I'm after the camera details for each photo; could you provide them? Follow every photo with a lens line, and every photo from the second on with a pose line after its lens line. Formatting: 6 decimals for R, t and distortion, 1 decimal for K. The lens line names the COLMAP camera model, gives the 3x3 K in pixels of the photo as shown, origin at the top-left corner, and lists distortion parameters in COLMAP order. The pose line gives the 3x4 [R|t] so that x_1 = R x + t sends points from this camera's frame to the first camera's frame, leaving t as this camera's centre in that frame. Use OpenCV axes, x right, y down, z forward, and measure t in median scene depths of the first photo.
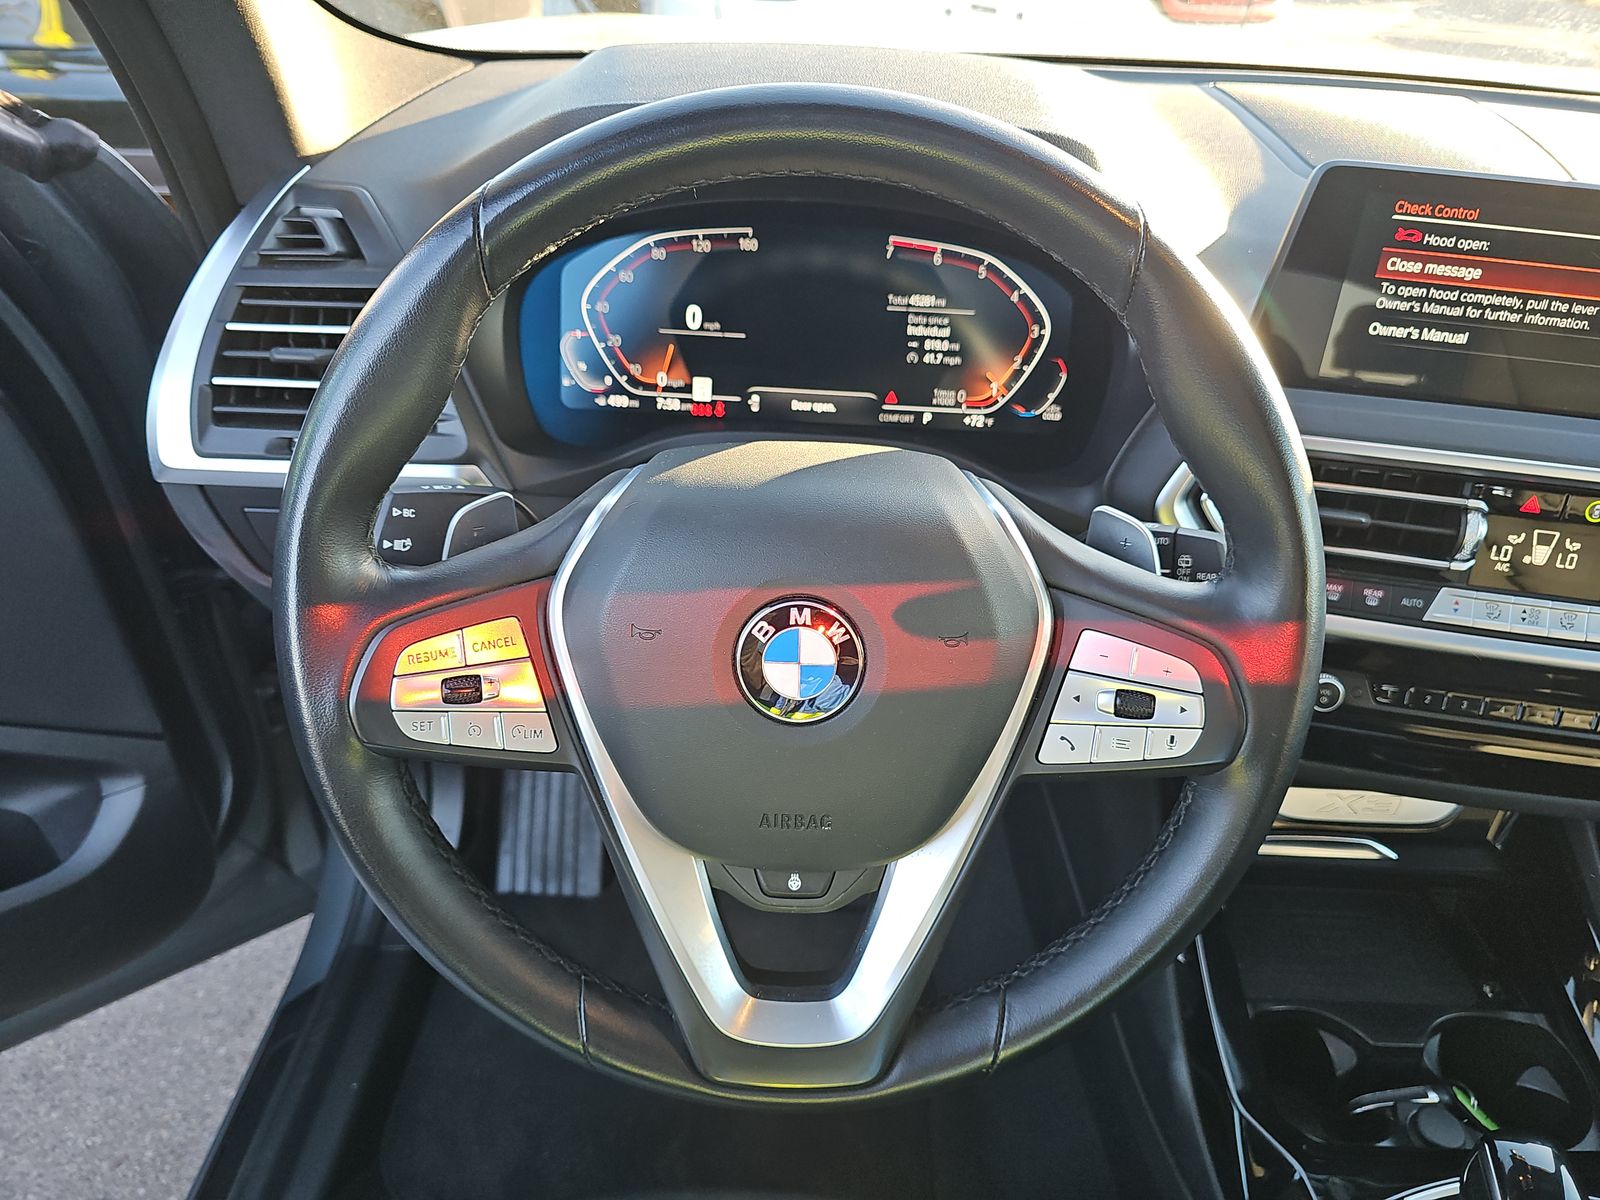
lens RADIAL K [[1077.0, 0, 790.5], [0, 1077.0, 598.9], [0, 0, 1]] dist [0.020026, -0.008869]
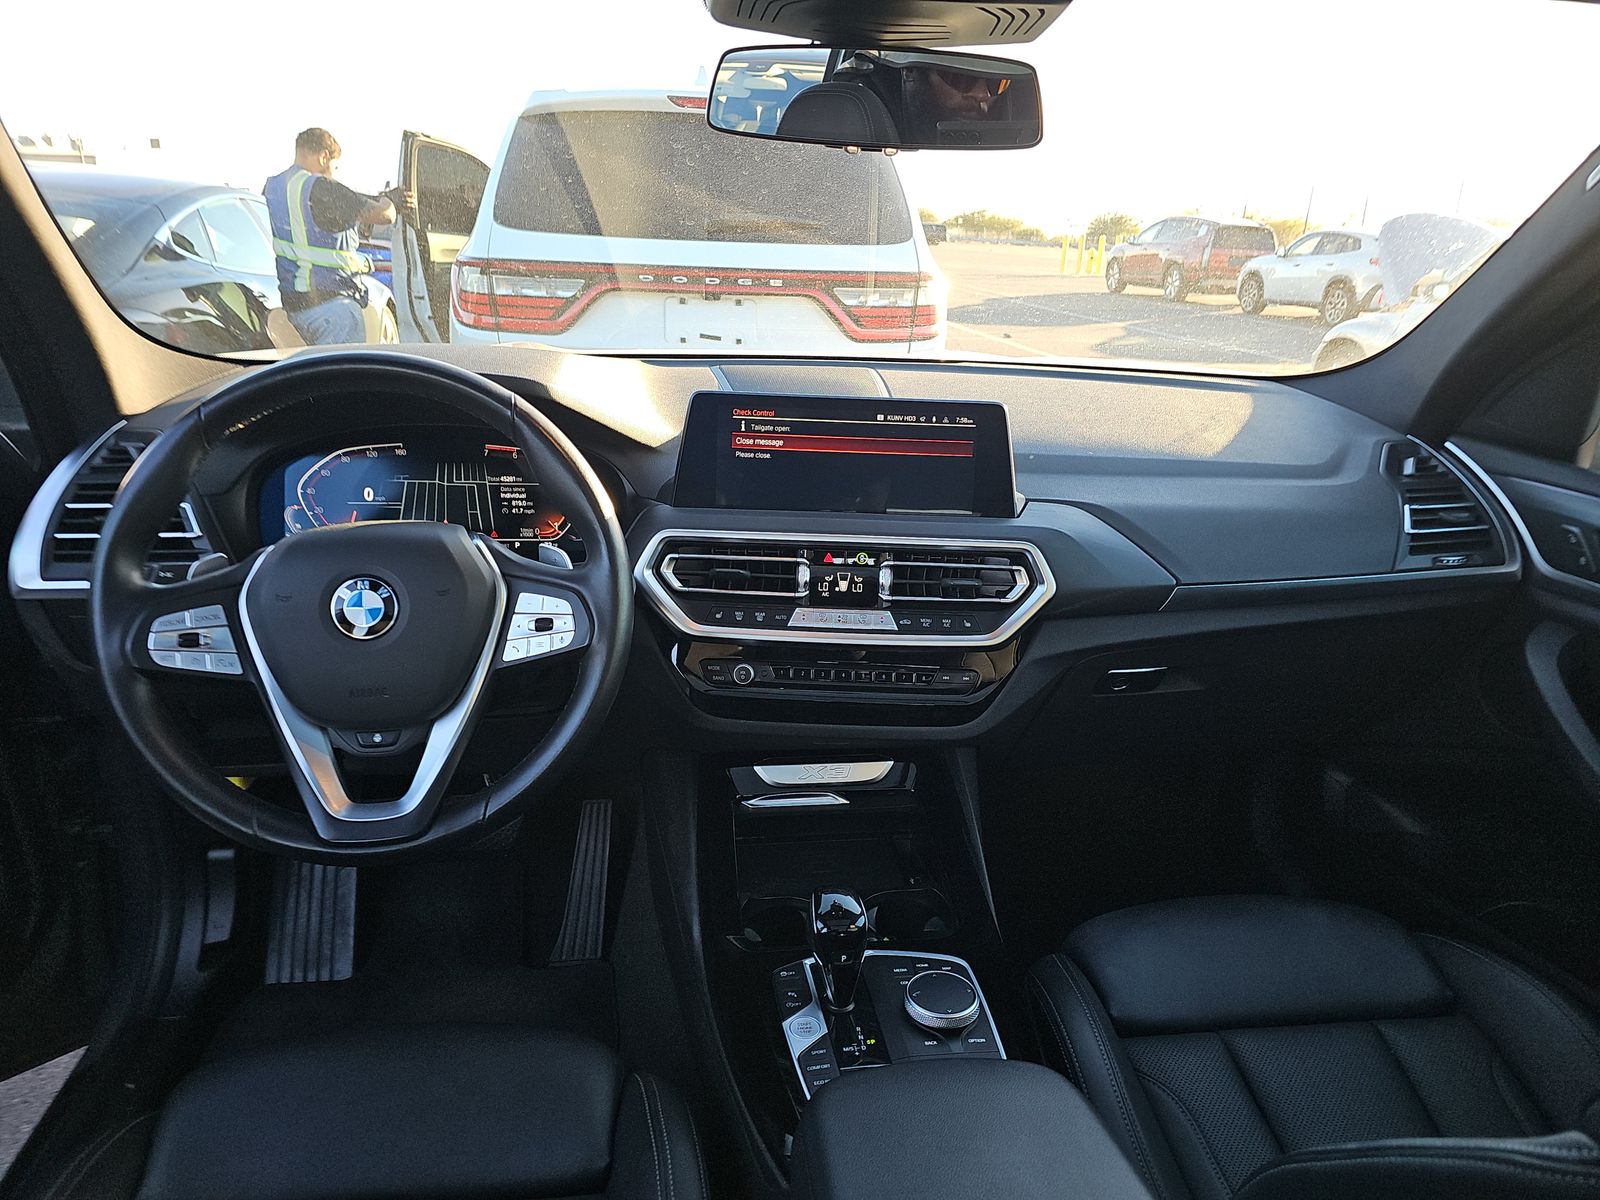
lens RADIAL K [[1077.0, 0, 805.6], [0, 1077.0, 606.9], [0, 0, 1]] dist [0.020026, -0.008869]
pose [[0.987328, -0.065824, 0.144400, 0.366020], [0.100914, 0.962669, -0.251166, 0.445946], [-0.122476, 0.262555, 0.957113, -0.725242]]
